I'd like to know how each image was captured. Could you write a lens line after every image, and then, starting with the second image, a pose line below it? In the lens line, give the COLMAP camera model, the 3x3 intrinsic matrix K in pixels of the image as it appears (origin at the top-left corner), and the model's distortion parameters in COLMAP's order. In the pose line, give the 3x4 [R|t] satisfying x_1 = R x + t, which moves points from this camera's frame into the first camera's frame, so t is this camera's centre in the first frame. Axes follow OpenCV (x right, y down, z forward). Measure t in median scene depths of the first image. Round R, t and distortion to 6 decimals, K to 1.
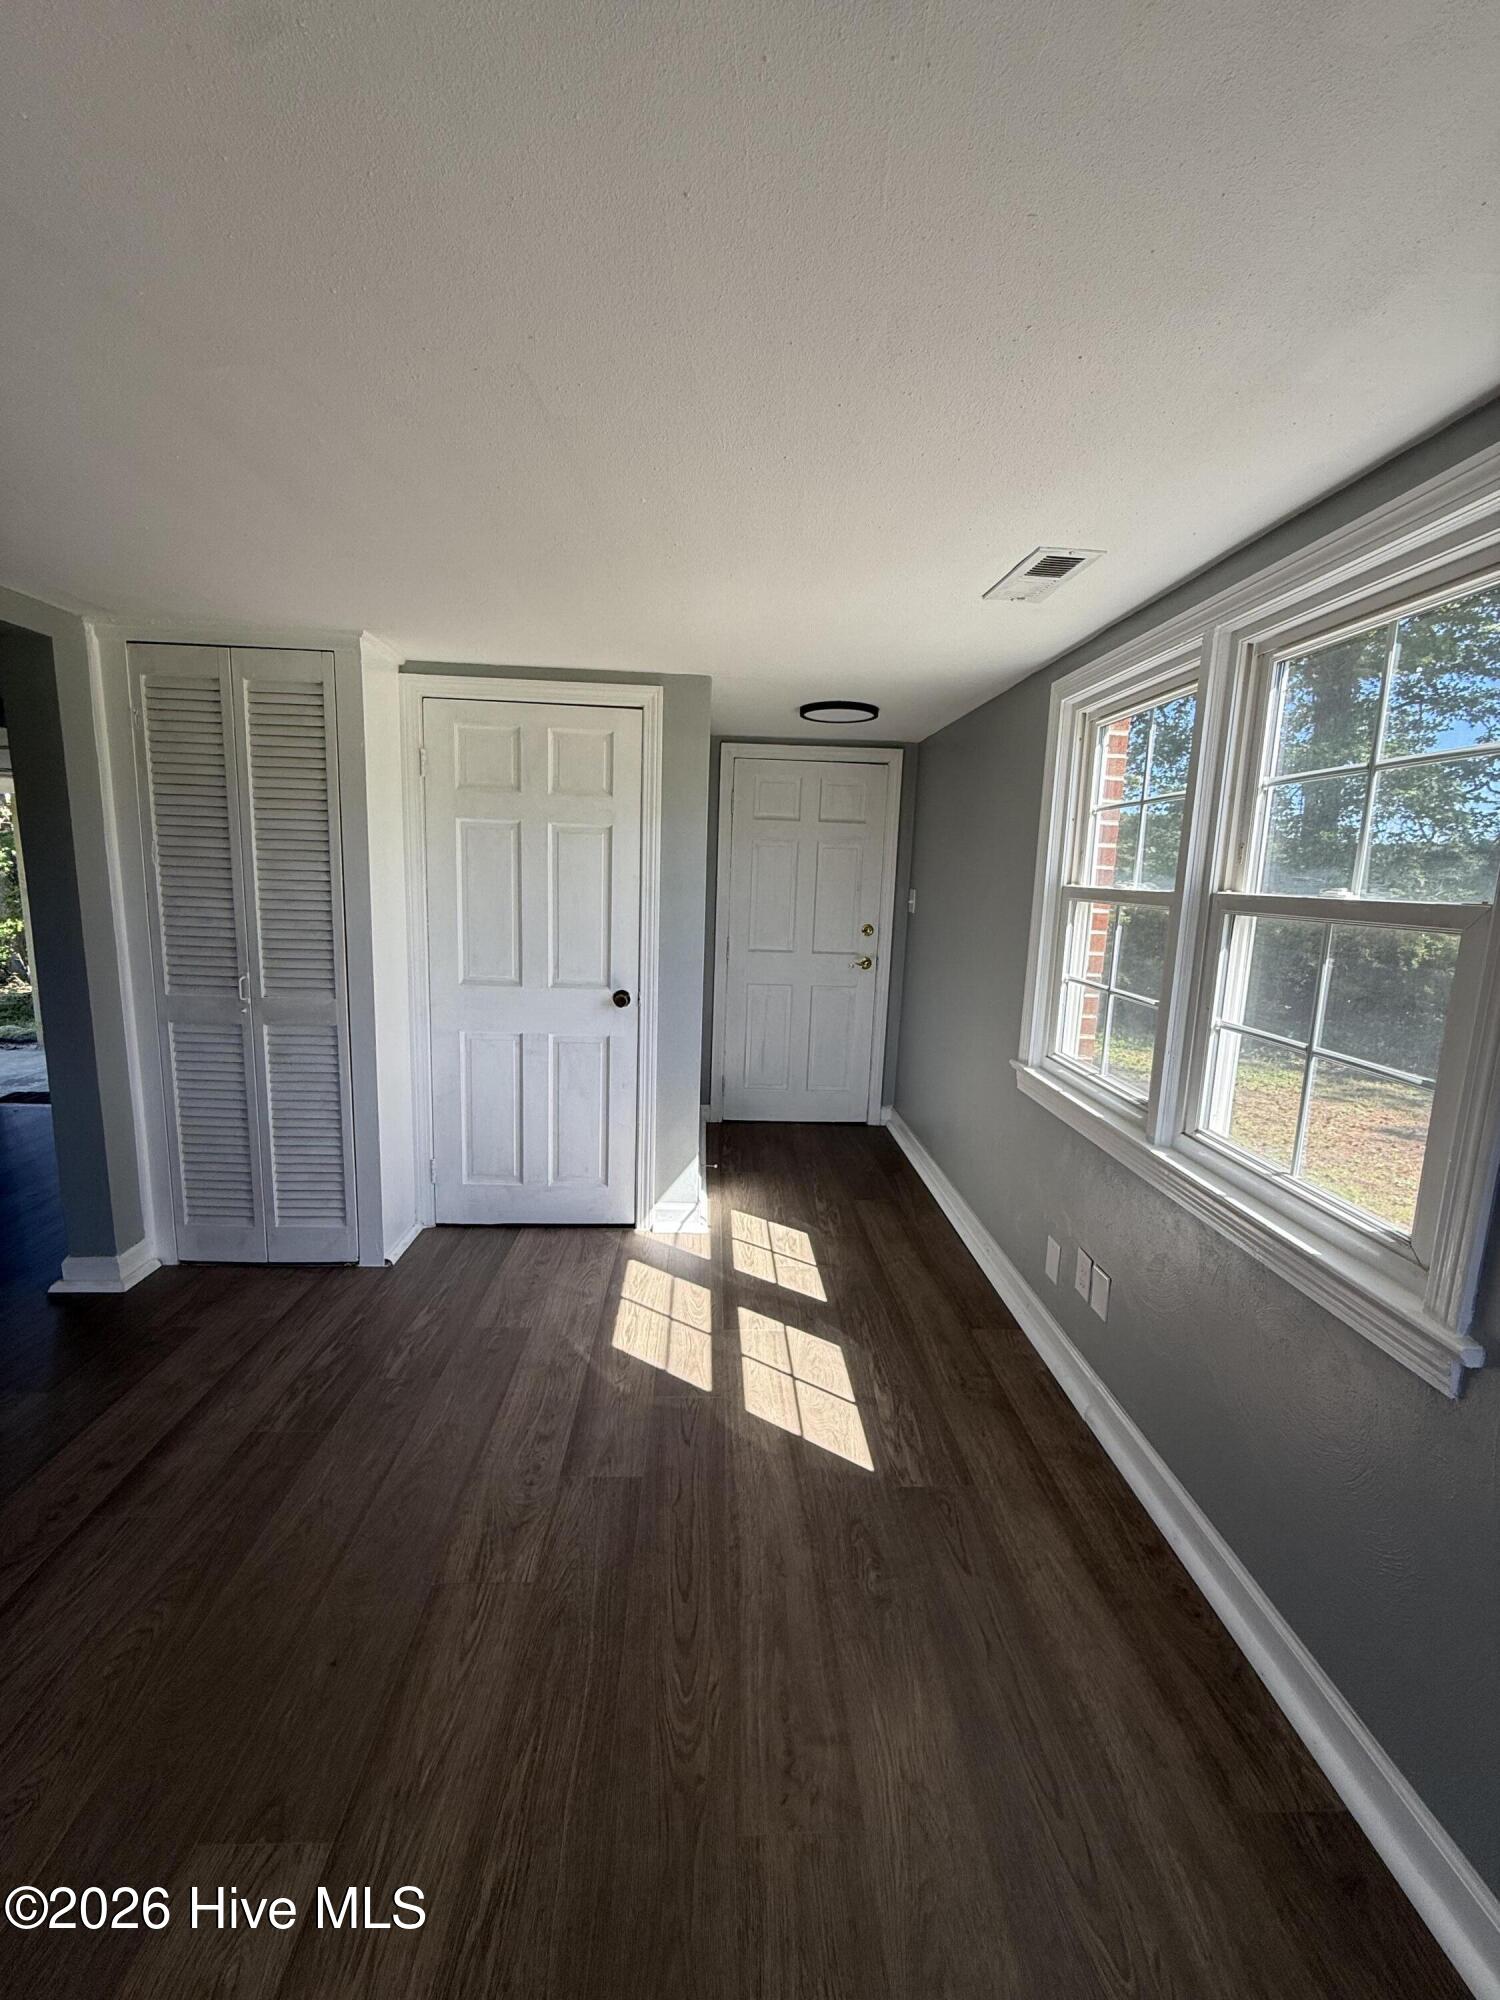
lens RADIAL K [[793.9, 0, 750.0], [0, 793.9, 1000.0], [0, 0, 1]] dist [0.000588, -0.000226]
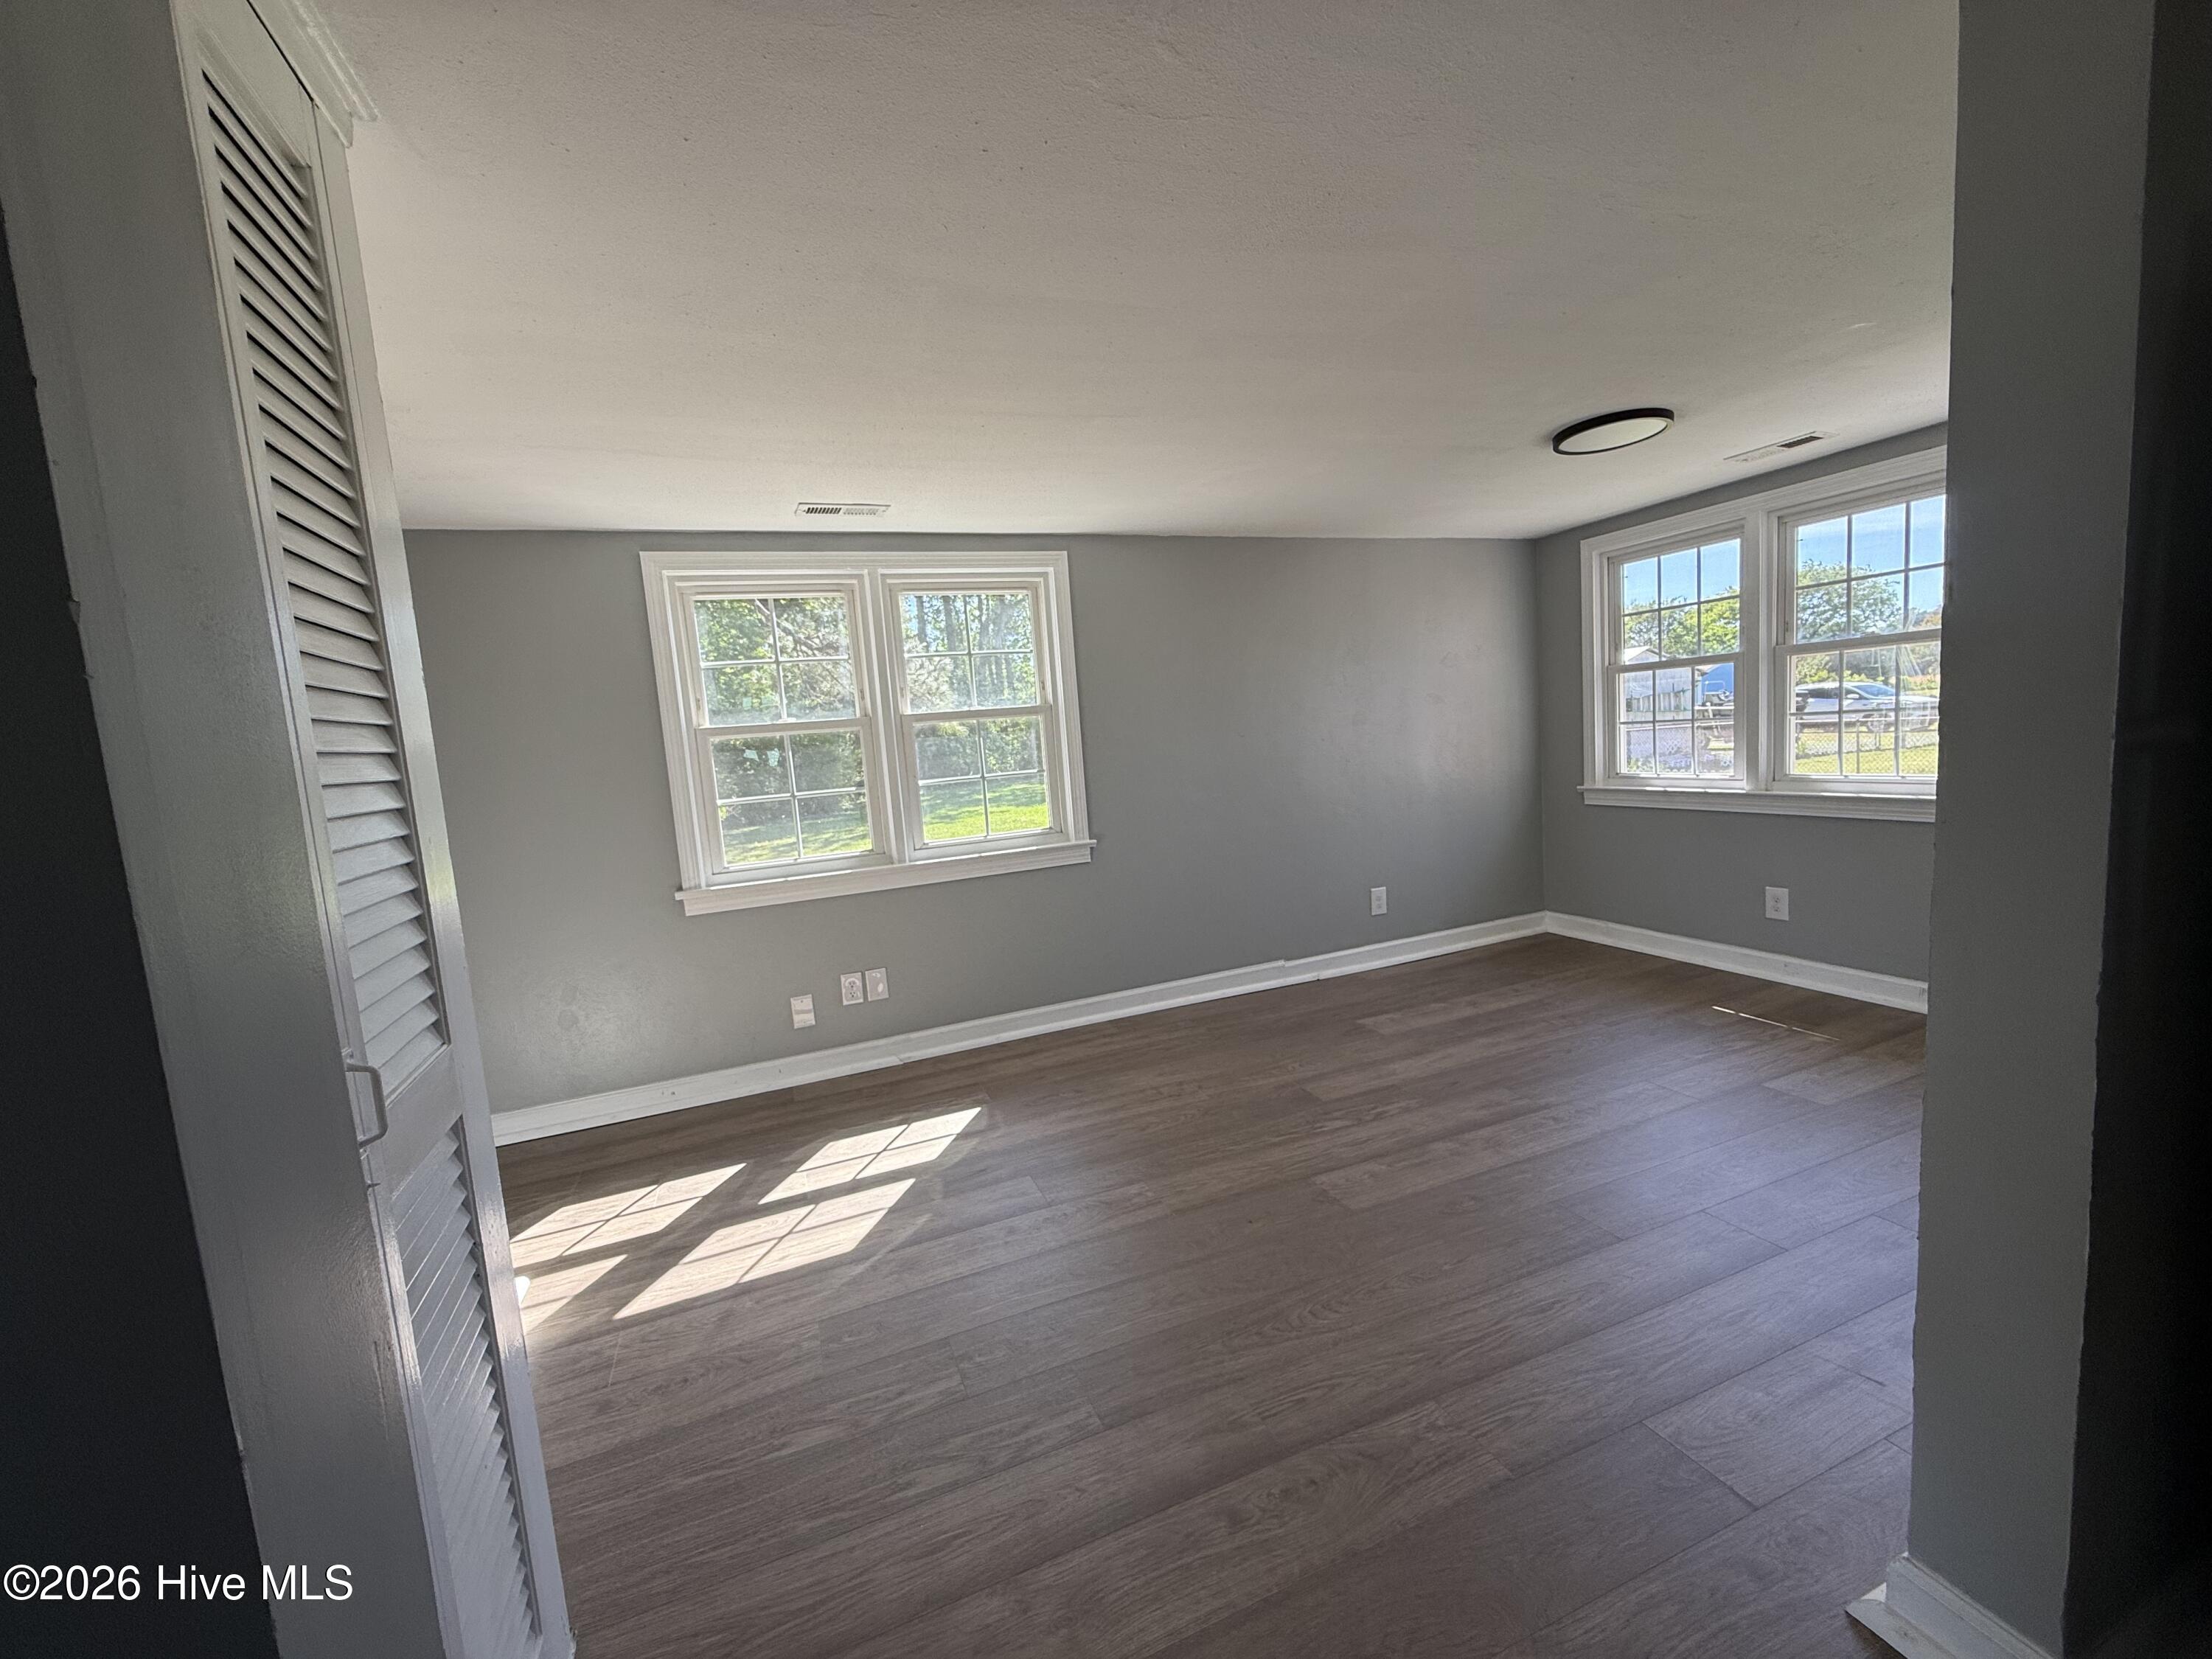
lens RADIAL K [[878.0, 0, 1106.0], [0, 878.0, 829.5], [0, 0, 1]] dist [0.000588, -0.000226]
pose [[-0.325175, -0.111510, 0.939056, -1.246898], [0.219785, 0.956919, 0.189738, -0.133543], [-0.919758, 0.268088, -0.286658, 1.015049]]
